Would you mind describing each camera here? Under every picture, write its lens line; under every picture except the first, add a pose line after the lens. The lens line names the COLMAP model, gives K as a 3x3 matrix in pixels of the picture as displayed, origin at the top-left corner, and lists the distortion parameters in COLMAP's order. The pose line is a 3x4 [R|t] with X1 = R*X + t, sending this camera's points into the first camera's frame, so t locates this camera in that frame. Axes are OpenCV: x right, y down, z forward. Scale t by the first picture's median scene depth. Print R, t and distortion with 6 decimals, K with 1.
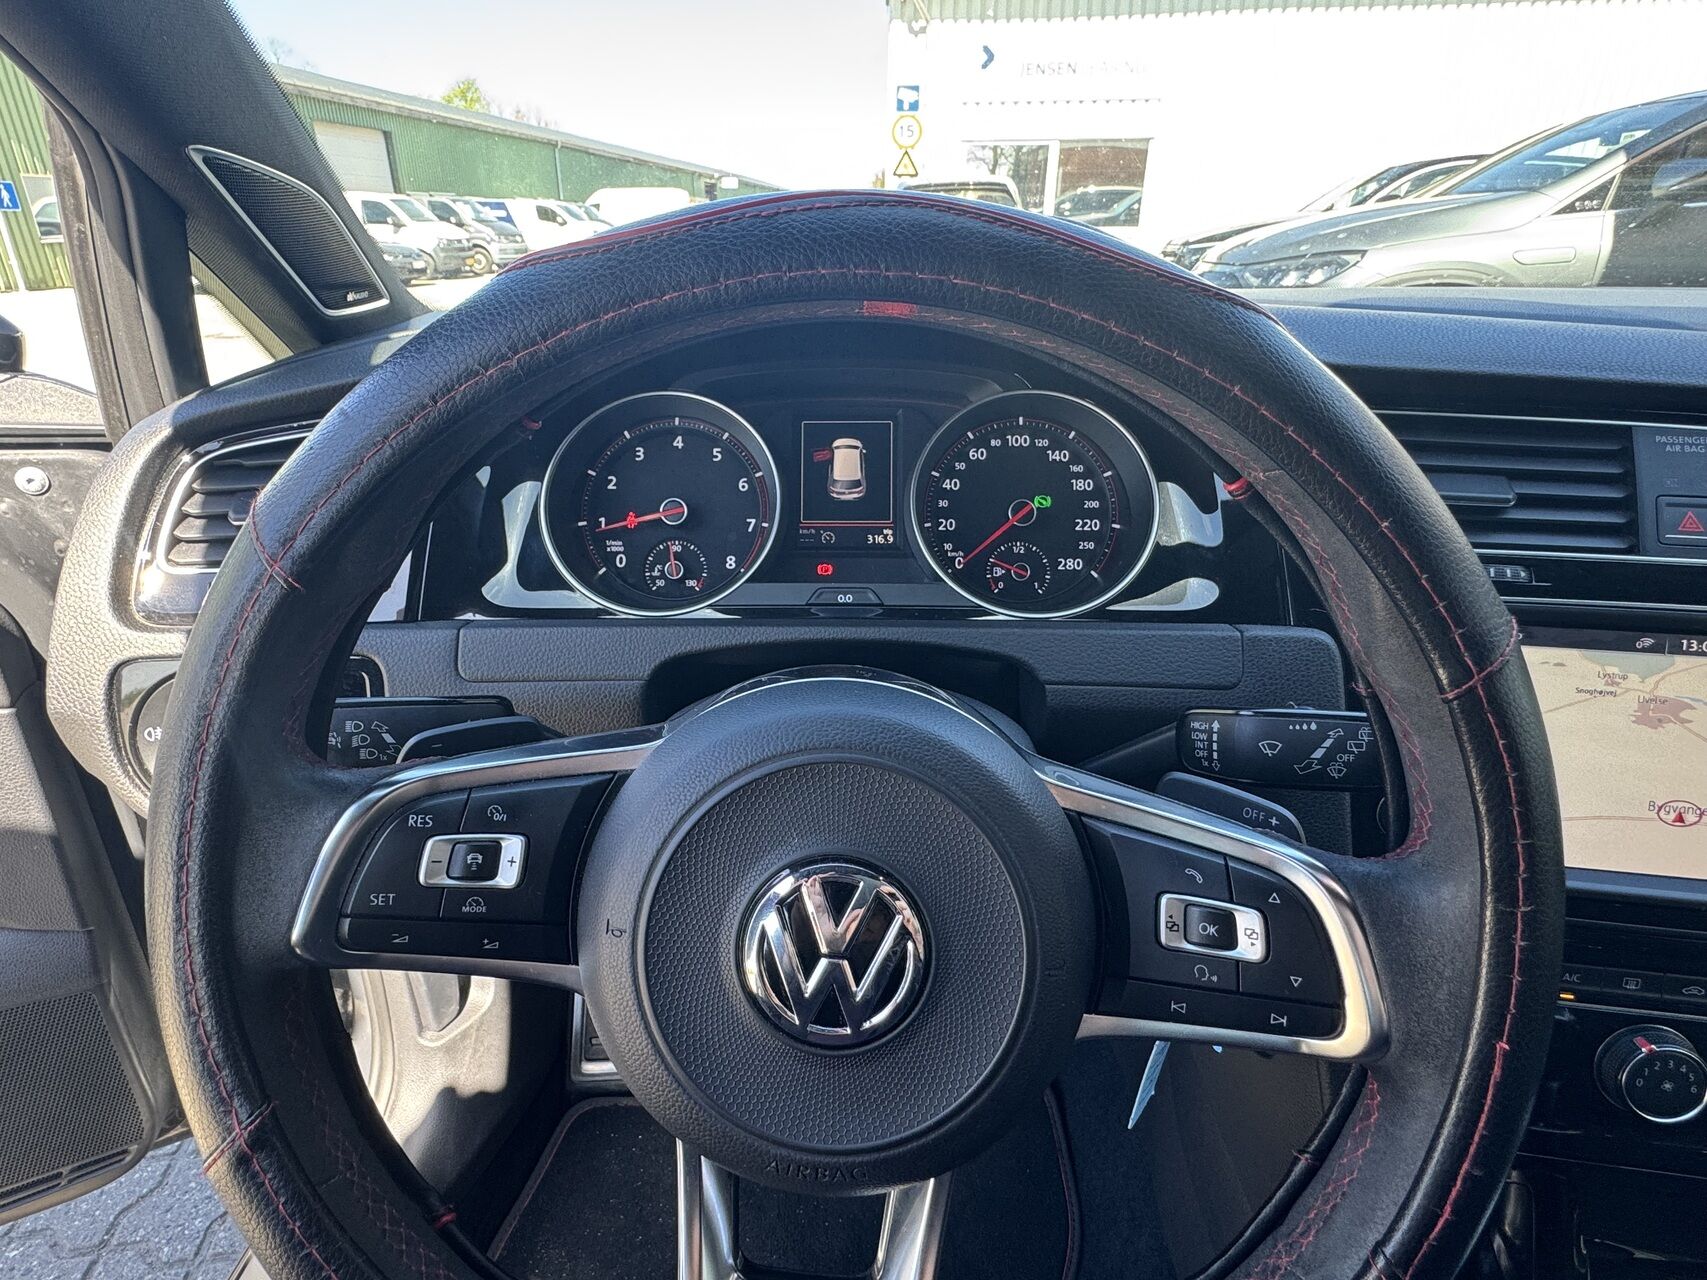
lens RADIAL K [[921.8, 0, 815.0], [0, 921.8, 641.7], [0, 0, 1]] dist [-0.002625, -0.000479]
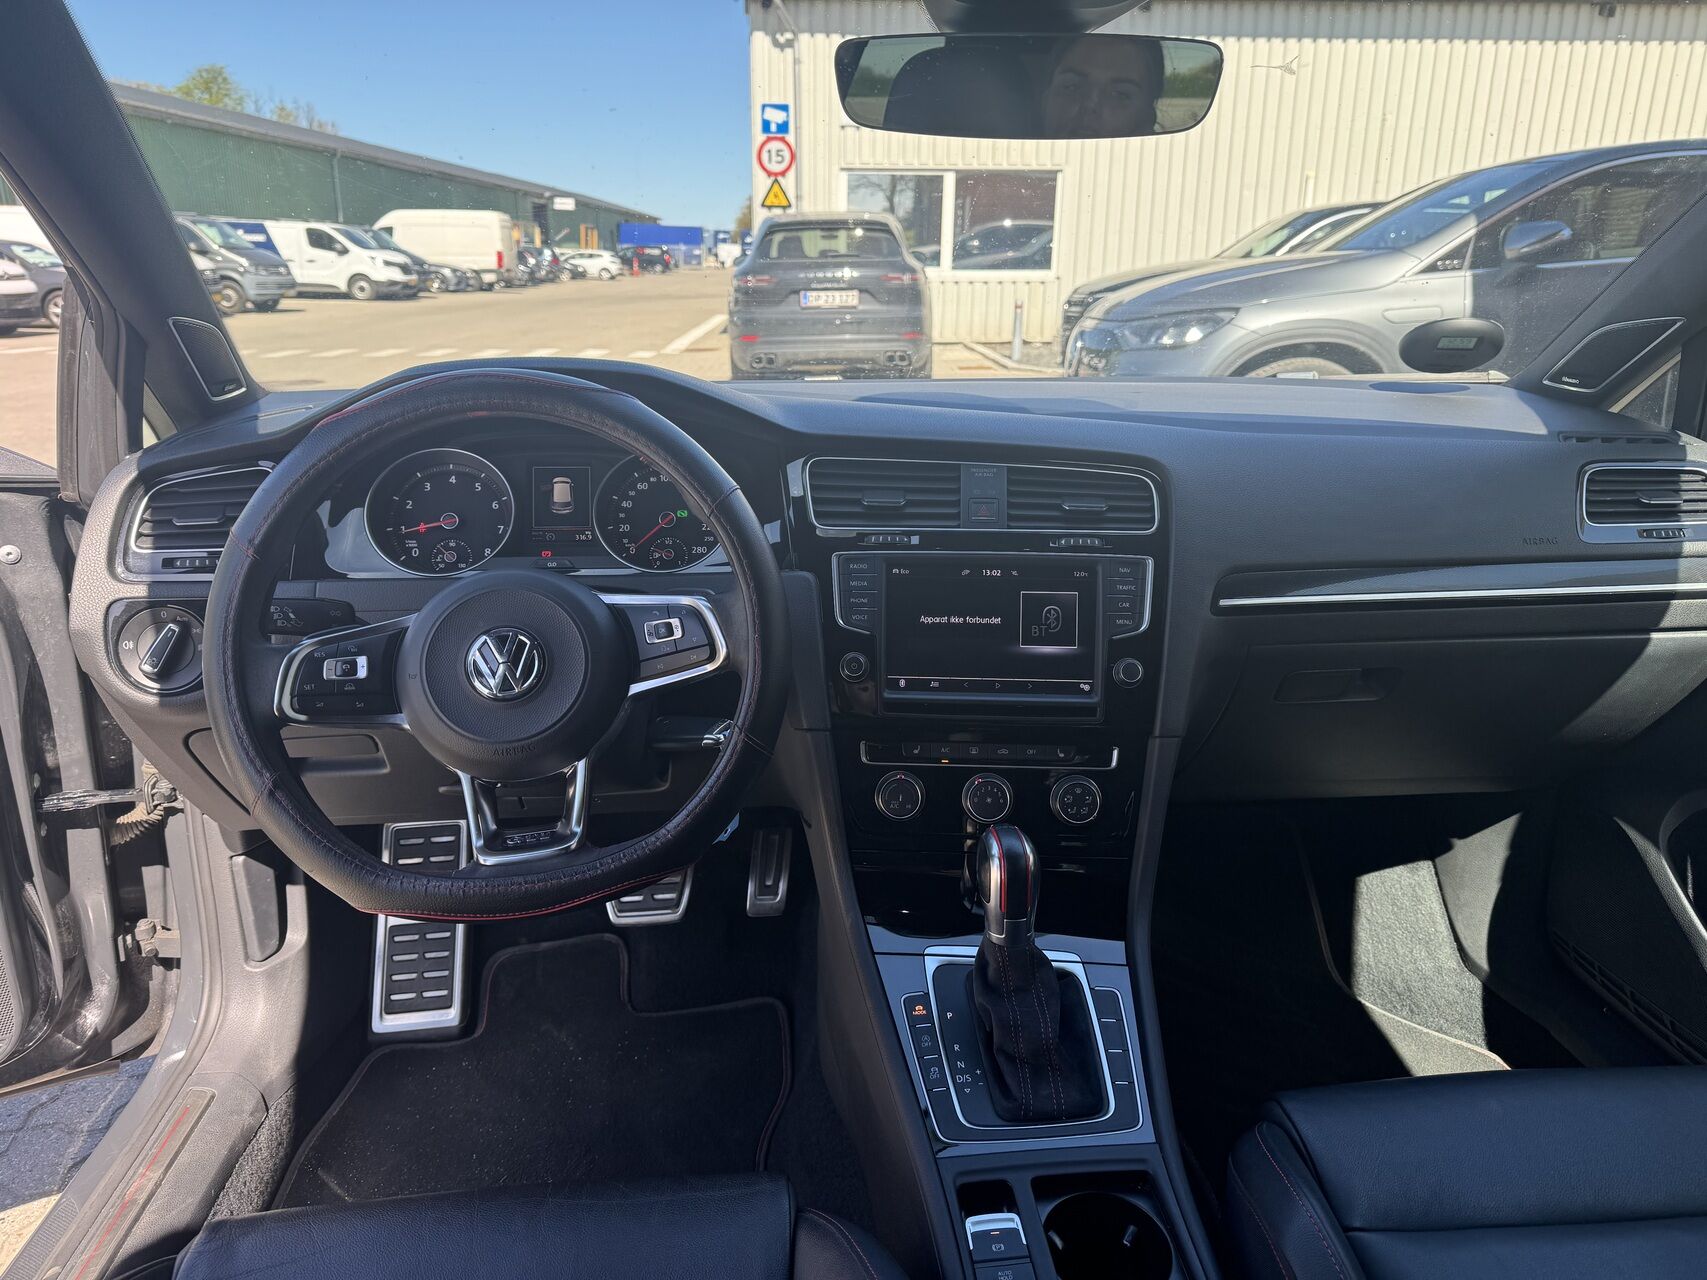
lens RADIAL K [[1204.9, 0, 851.4], [0, 1204.9, 638.3], [0, 0, 1]] dist [0.070823, -0.092170]
pose [[0.990872, -0.027348, 0.132006, 0.256946], [0.042996, 0.992178, -0.117190, 0.341461], [-0.127768, 0.121796, 0.984297, -1.159507]]
